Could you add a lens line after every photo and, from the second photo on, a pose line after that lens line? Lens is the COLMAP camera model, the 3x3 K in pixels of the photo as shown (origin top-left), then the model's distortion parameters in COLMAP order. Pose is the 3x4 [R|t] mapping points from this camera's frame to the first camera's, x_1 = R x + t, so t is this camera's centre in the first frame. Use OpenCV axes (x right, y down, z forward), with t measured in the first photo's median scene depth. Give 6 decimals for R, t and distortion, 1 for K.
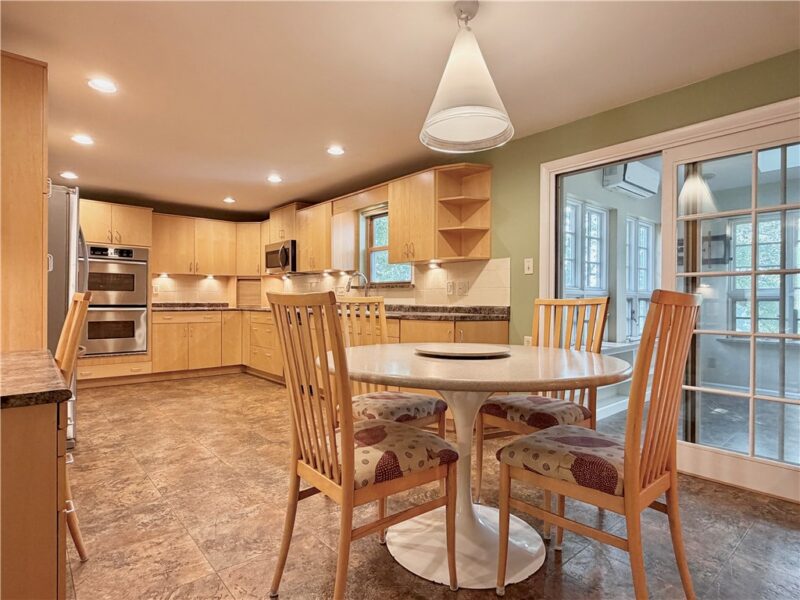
lens RADIAL K [[435.1, 0, 400.0], [0, 435.1, 300.0], [0, 0, 1]] dist [-0.001939, 0.000138]
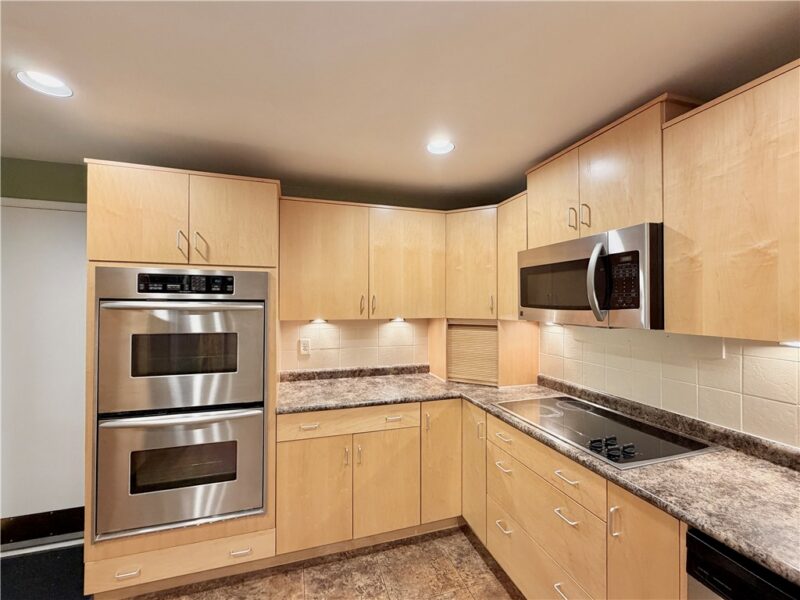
lens RADIAL K [[316.6, 0, 400.0], [0, 316.6, 300.0], [0, 0, 1]] dist [0.001668, -0.000030]
pose [[0.914654, -0.000972, -0.404237, -0.314762], [0.000142, 0.999998, -0.002084, -0.085682], [0.404238, 0.001849, 0.914652, 0.731576]]
